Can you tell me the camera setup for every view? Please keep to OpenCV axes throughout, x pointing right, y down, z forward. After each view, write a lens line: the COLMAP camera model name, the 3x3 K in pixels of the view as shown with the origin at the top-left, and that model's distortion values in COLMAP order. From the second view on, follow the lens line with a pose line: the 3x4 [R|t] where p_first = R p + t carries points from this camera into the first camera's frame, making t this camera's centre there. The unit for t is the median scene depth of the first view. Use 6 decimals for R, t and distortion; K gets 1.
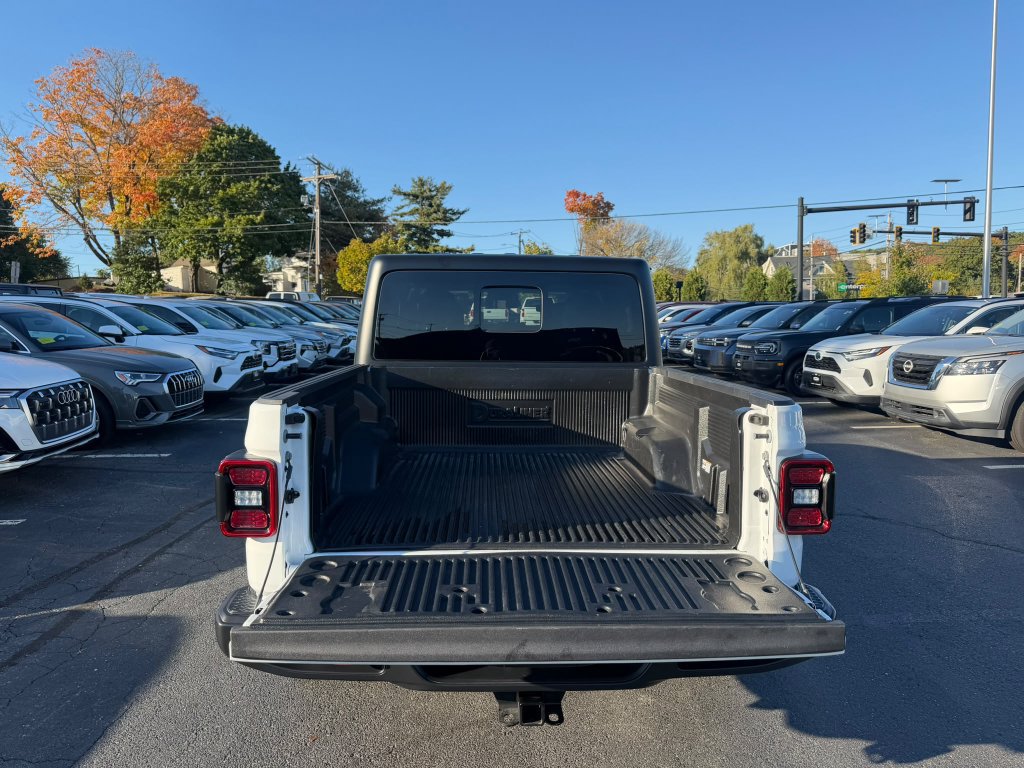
lens RADIAL K [[730.7, 0, 508.9], [0, 730.7, 383.6], [0, 0, 1]] dist [0.038084, -0.038116]
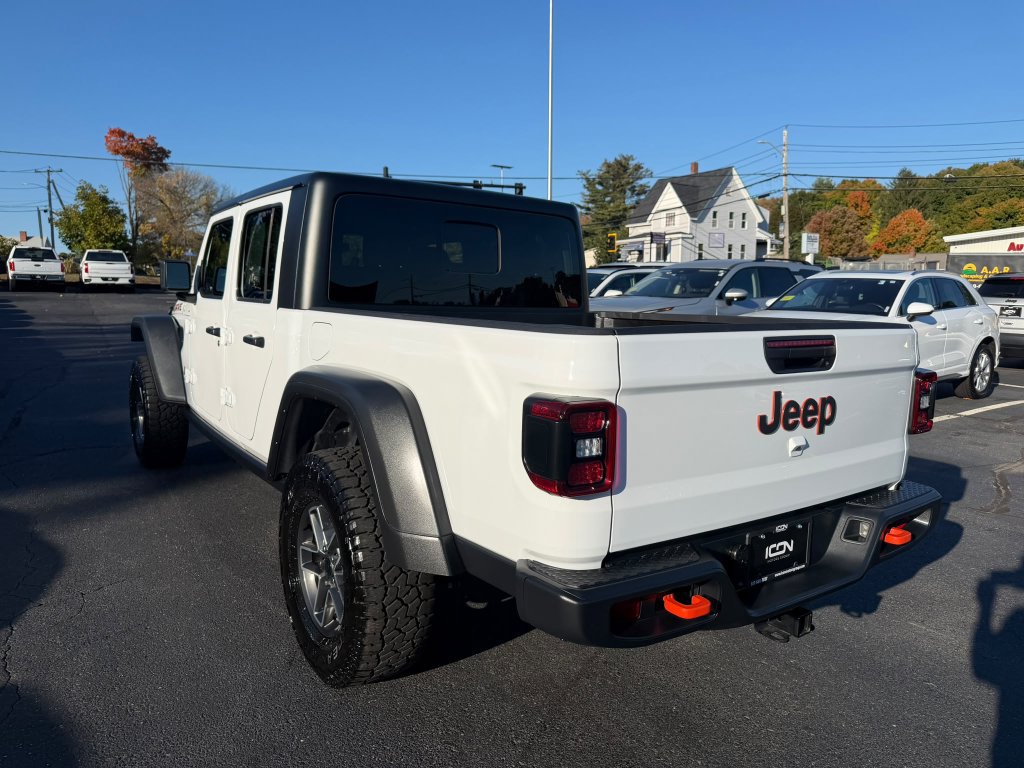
lens RADIAL K [[730.7, 0, 502.3], [0, 730.7, 399.5], [0, 0, 1]] dist [0.038084, -0.038116]
pose [[0.837650, -0.060703, 0.542824, -0.130028], [0.023747, 0.996913, 0.074838, 0.005743], [-0.545691, -0.049798, 0.836506, 0.054986]]
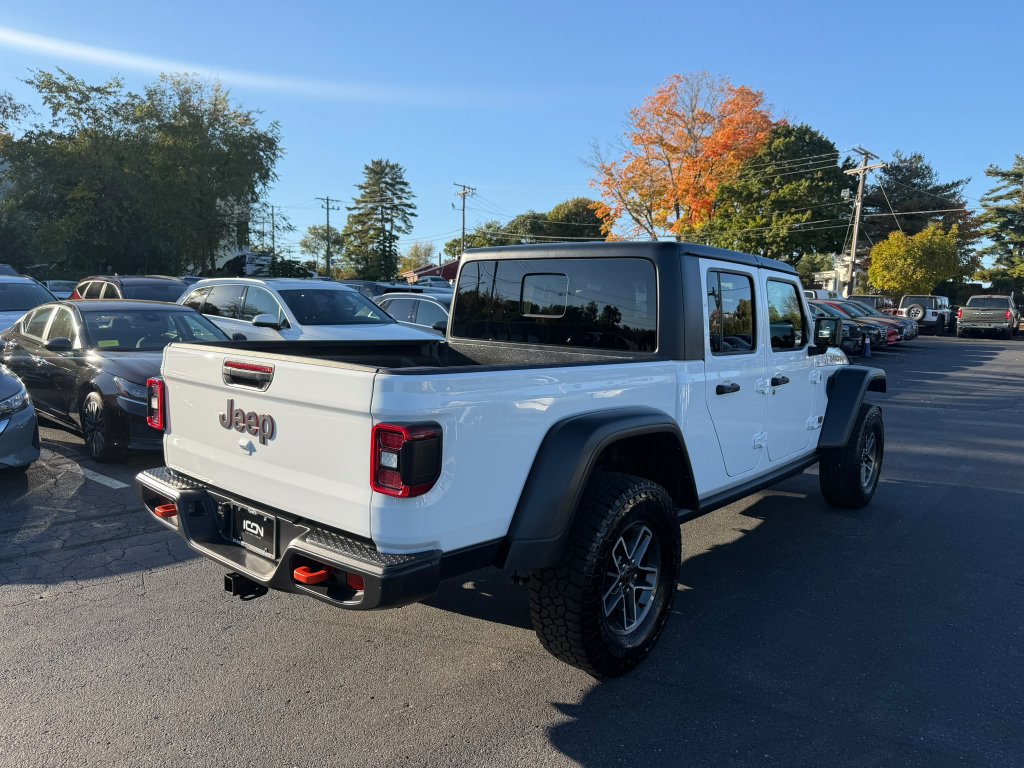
lens RADIAL K [[730.7, 0, 519.6], [0, 730.7, 388.6], [0, 0, 1]] dist [0.038084, -0.038116]
pose [[0.745442, 0.088469, -0.660673, 0.189773], [-0.084114, 0.995715, 0.038426, -0.001036], [0.661242, 0.026928, 0.749689, 0.049060]]
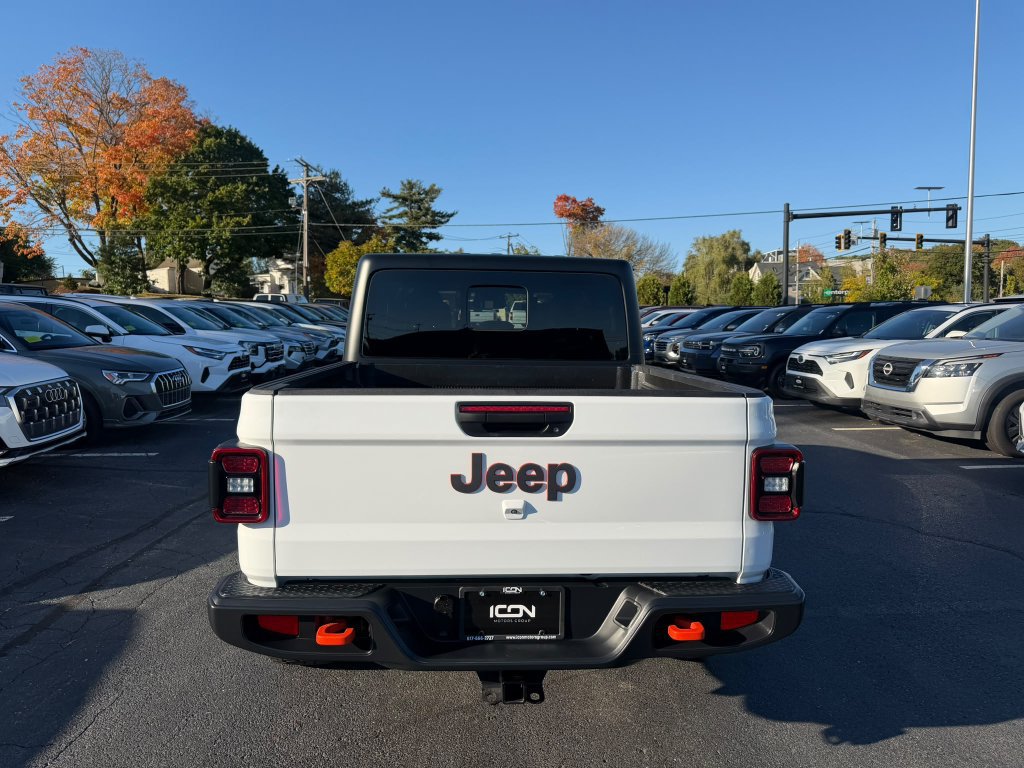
lens RADIAL K [[730.7, 0, 509.2], [0, 730.7, 386.2], [0, 0, 1]] dist [0.038084, -0.038116]
pose [[0.999855, 0.003892, 0.016548, 0.000848], [-0.003865, 0.999991, -0.001690, 0.002543], [-0.016555, 0.001626, 0.999862, -0.005948]]
